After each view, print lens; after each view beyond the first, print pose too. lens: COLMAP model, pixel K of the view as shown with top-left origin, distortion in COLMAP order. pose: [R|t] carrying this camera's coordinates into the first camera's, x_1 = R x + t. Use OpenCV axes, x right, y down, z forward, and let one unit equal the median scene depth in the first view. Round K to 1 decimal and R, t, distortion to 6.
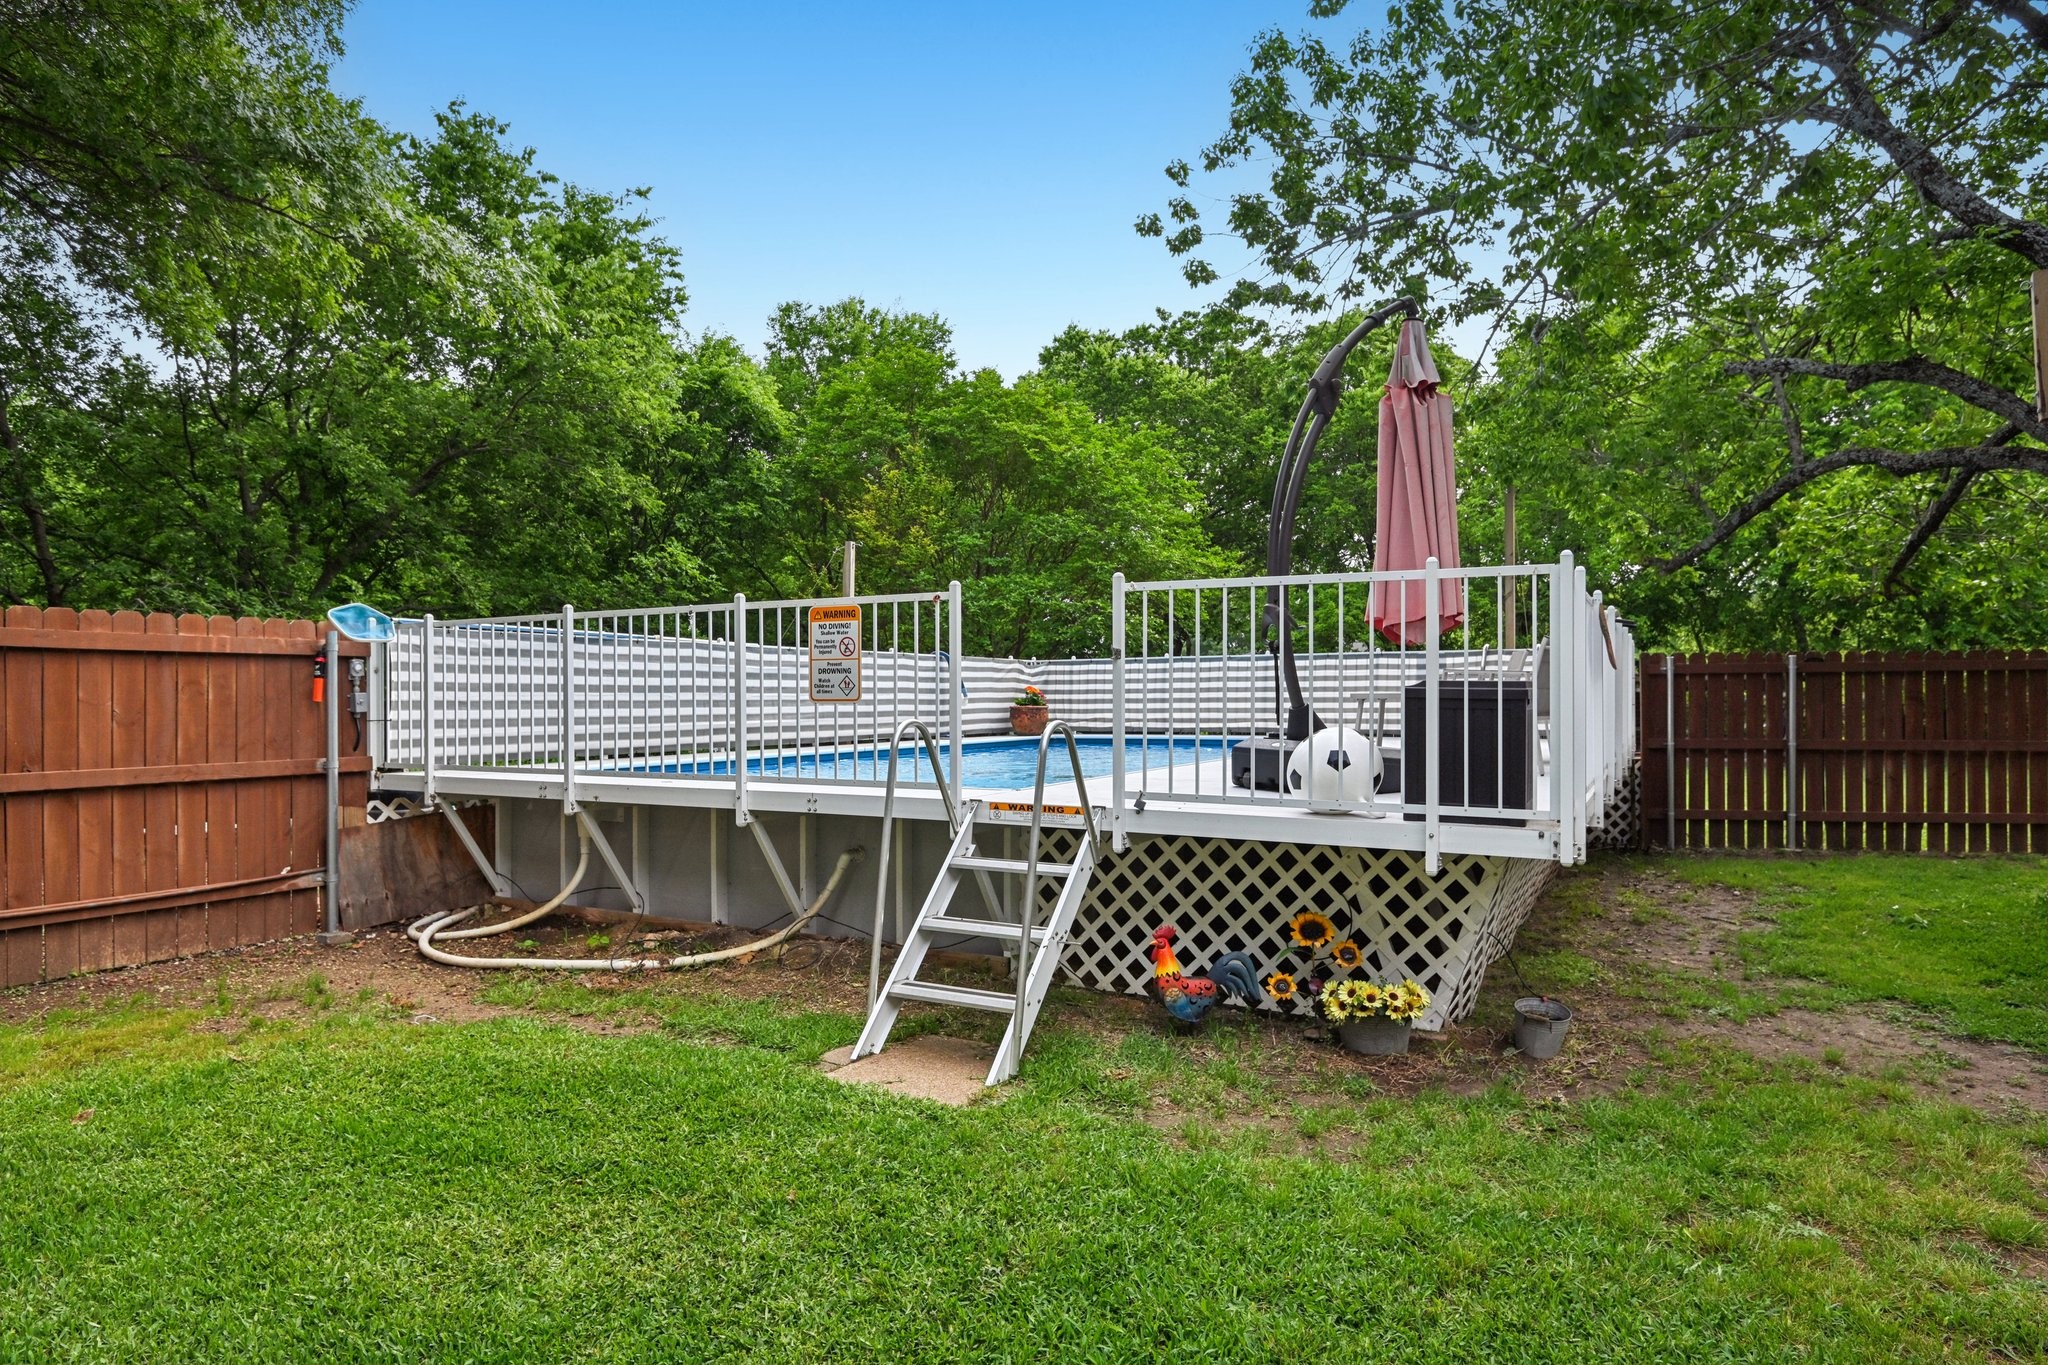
lens RADIAL K [[1182.7, 0, 1026.4], [0, 1182.7, 702.3], [0, 0, 1]] dist [-0.003034, -0.000314]
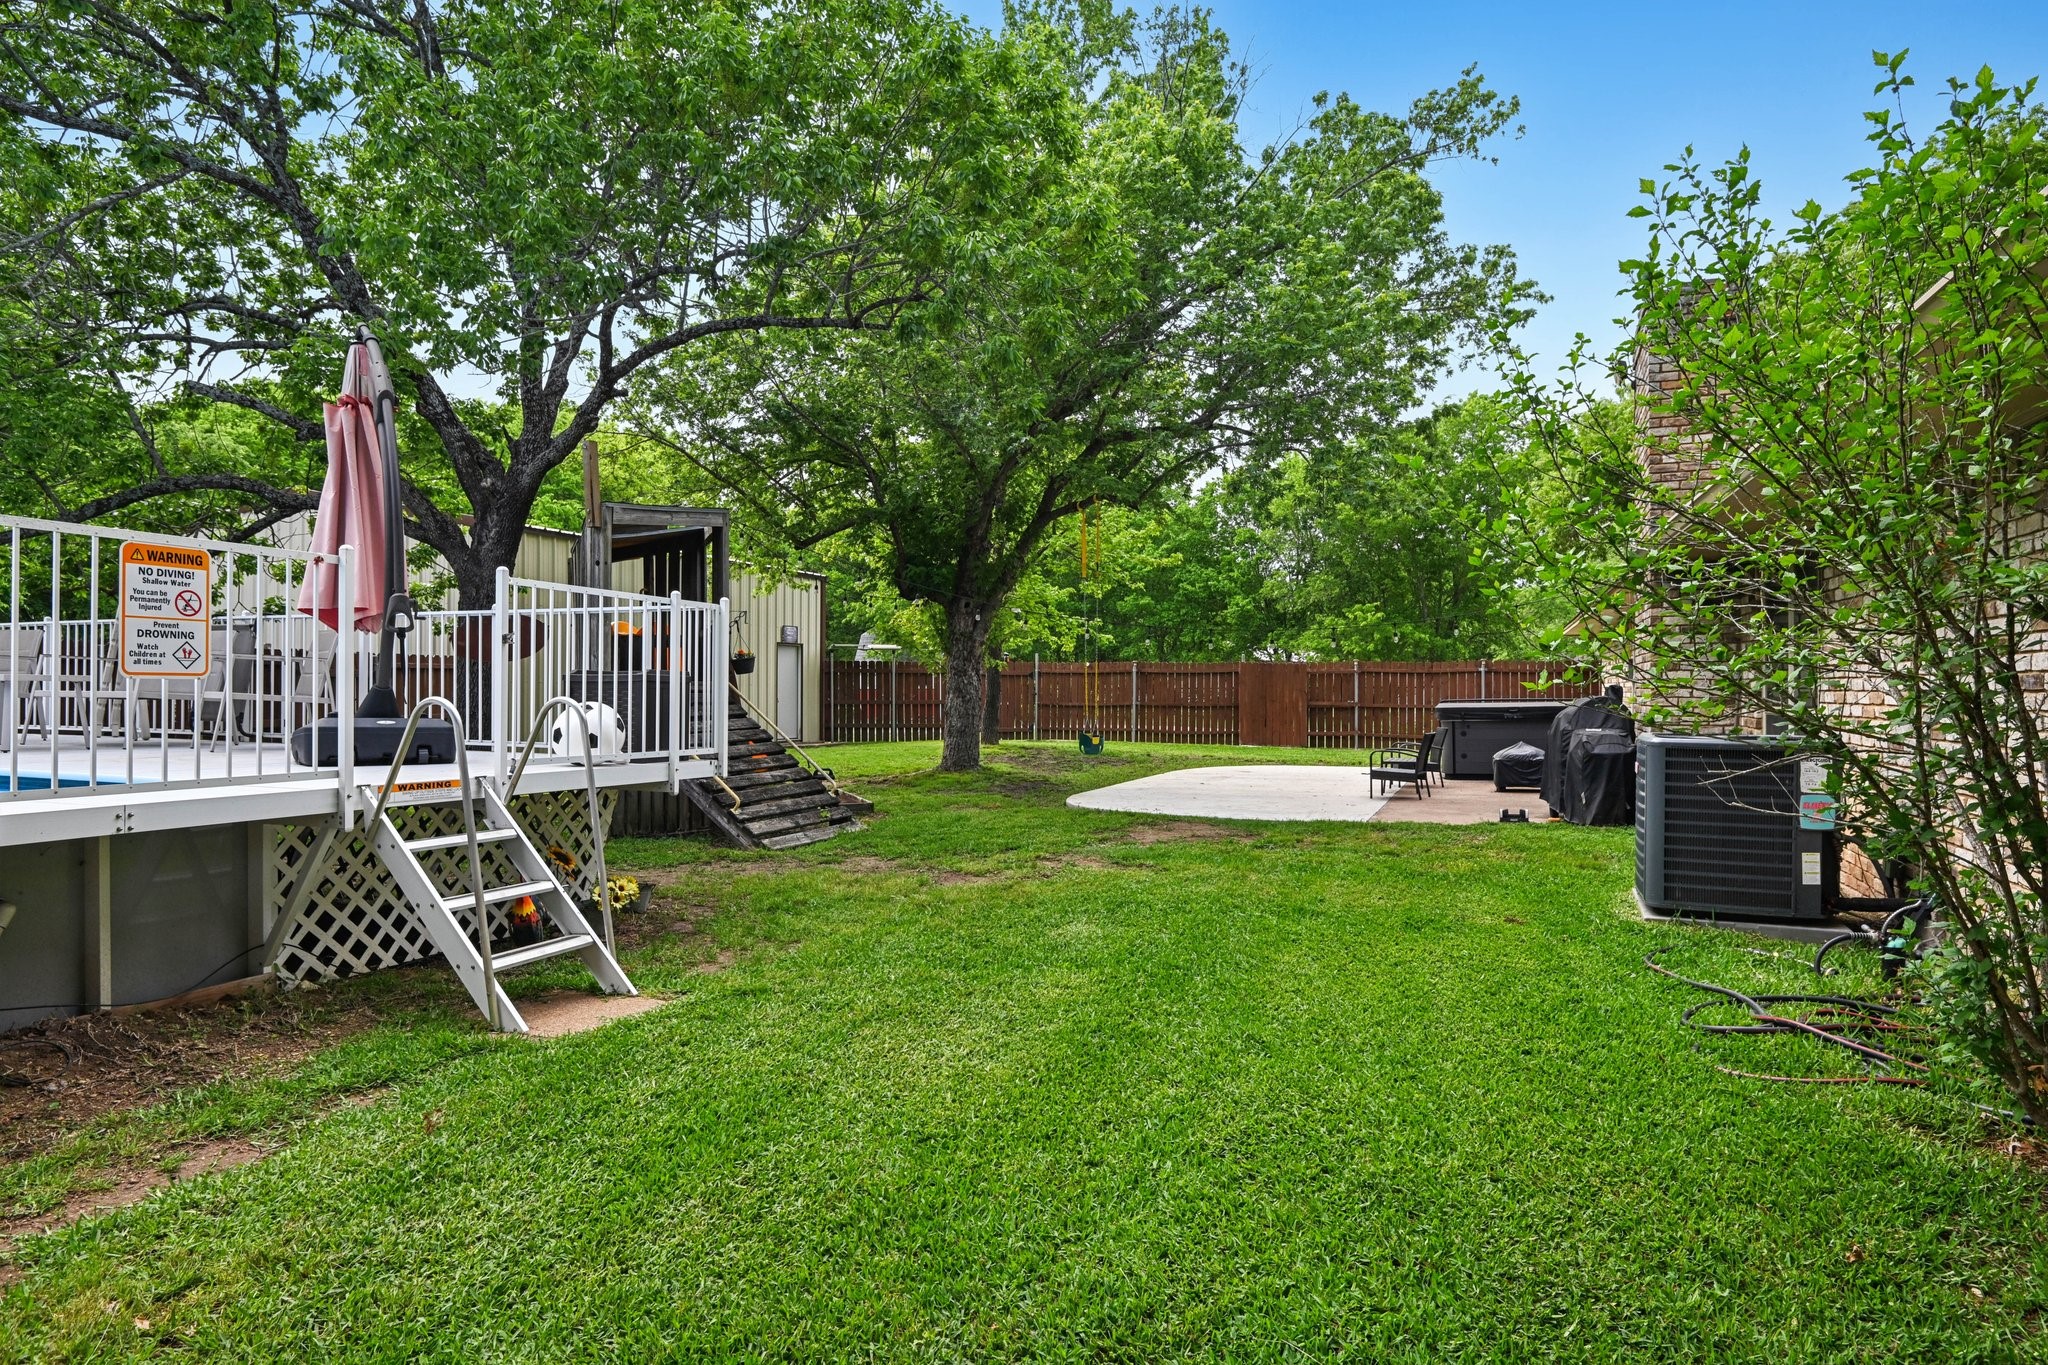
lens RADIAL K [[1182.7, 0, 1025.1], [0, 1182.7, 679.3], [0, 0, 1]] dist [-0.003034, -0.000314]
pose [[-0.077787, 0.003257, 0.996965, -0.935787], [-0.011495, 0.999925, -0.004164, -0.001631], [-0.996904, -0.011784, -0.077744, 0.525334]]
